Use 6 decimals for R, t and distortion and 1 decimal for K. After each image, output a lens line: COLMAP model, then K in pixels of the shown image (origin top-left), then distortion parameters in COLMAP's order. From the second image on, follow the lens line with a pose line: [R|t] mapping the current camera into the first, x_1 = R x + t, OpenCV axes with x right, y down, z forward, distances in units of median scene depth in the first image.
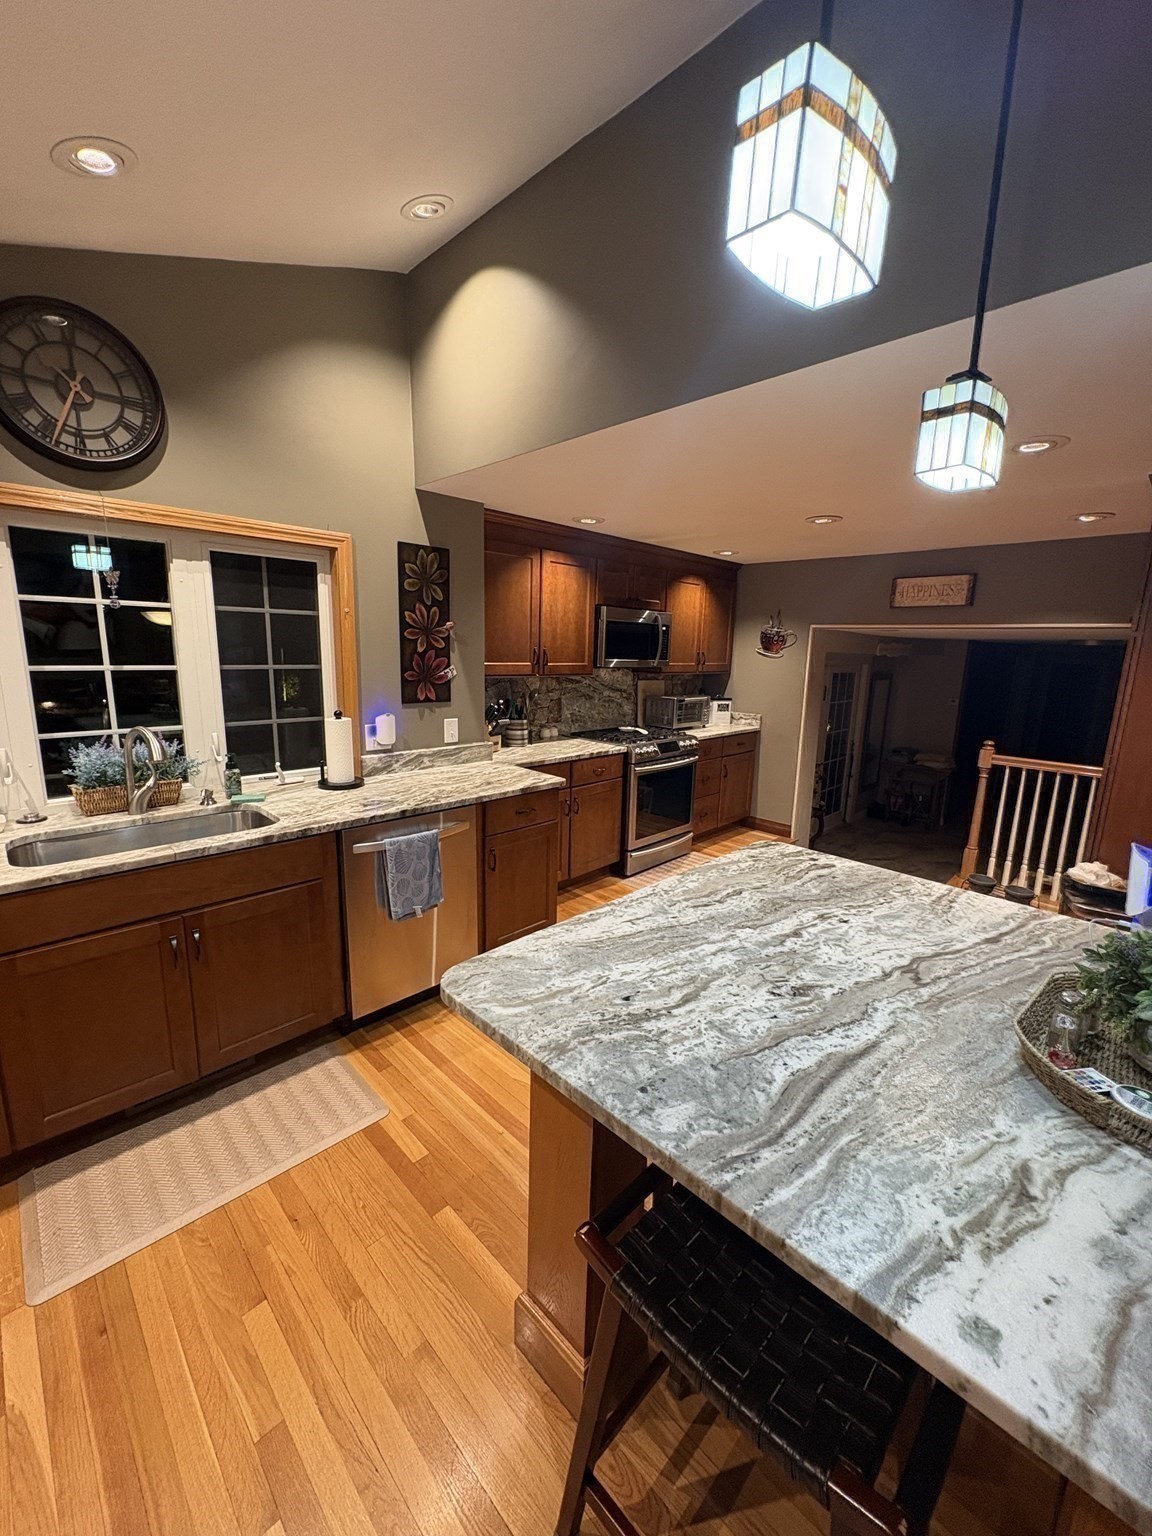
lens RADIAL K [[609.4, 0, 578.3], [0, 609.4, 766.5], [0, 0, 1]] dist [-0.000727, -0.000469]
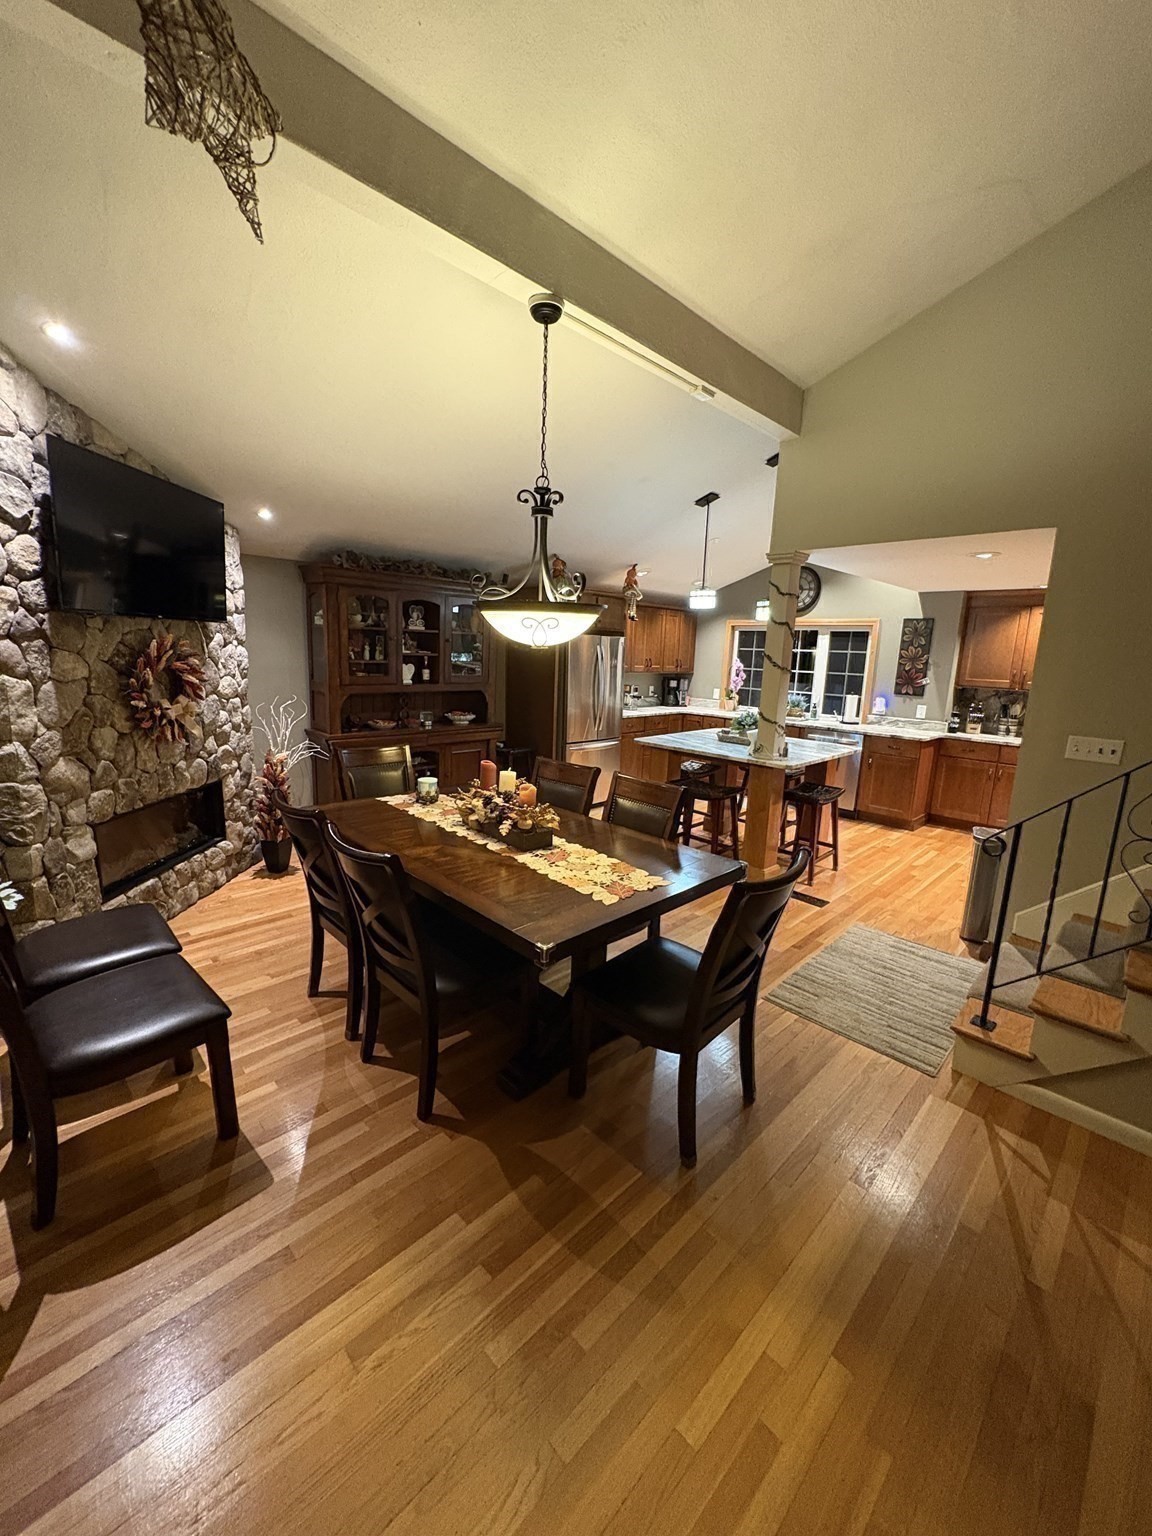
lens RADIAL K [[609.4, 0, 574.5], [0, 609.4, 768.2], [0, 0, 1]] dist [-0.000727, -0.000469]
pose [[-0.009151, 0.168130, -0.985722, 1.823294], [-0.229045, 0.959203, 0.165733, 0.044925], [0.973373, 0.227291, 0.029732, -0.070892]]
